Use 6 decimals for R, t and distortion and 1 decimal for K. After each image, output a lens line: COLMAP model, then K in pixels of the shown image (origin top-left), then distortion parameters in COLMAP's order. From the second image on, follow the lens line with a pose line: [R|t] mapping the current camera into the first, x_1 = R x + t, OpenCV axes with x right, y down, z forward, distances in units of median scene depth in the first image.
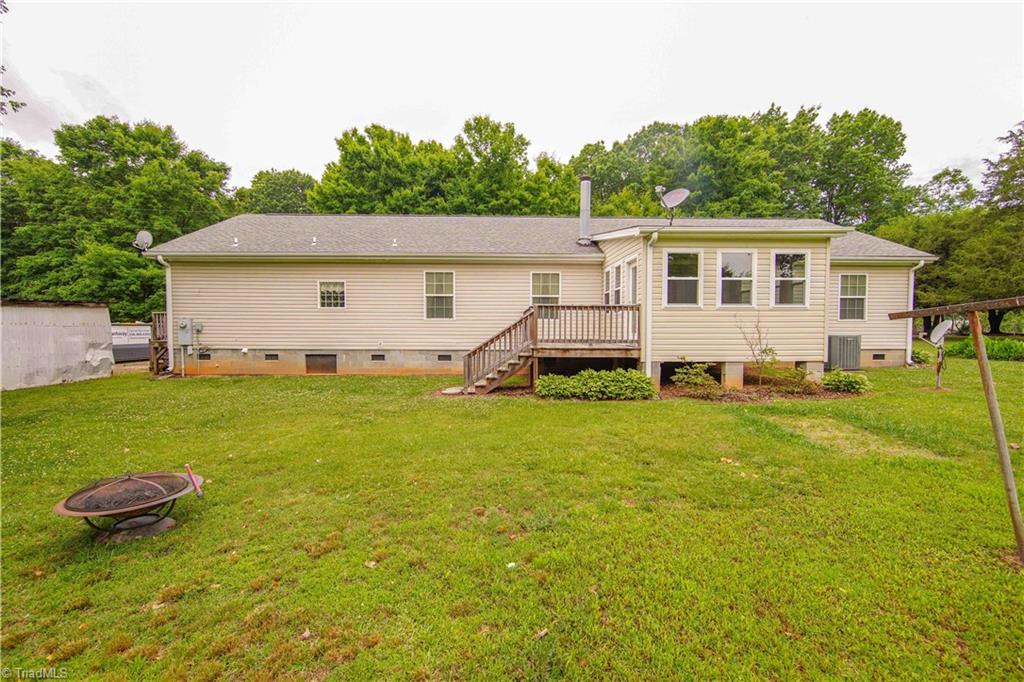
lens RADIAL K [[418.8, 0, 509.4], [0, 418.8, 343.8], [0, 0, 1]] dist [-0.009890, -0.000983]
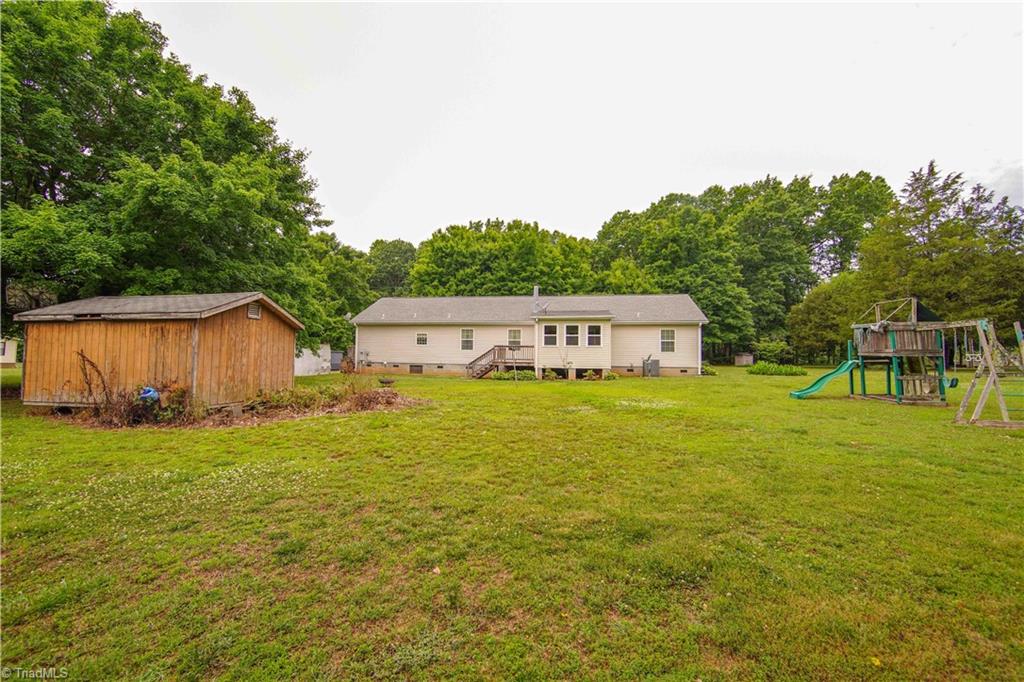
lens RADIAL K [[418.8, 0, 508.8], [0, 418.8, 340.0], [0, 0, 1]] dist [-0.009890, -0.000983]
pose [[0.980366, 0.003982, -0.197145, 0.222633], [-0.019965, 0.996663, -0.079152, 0.026416], [0.196172, 0.081534, 0.977174, -0.514996]]
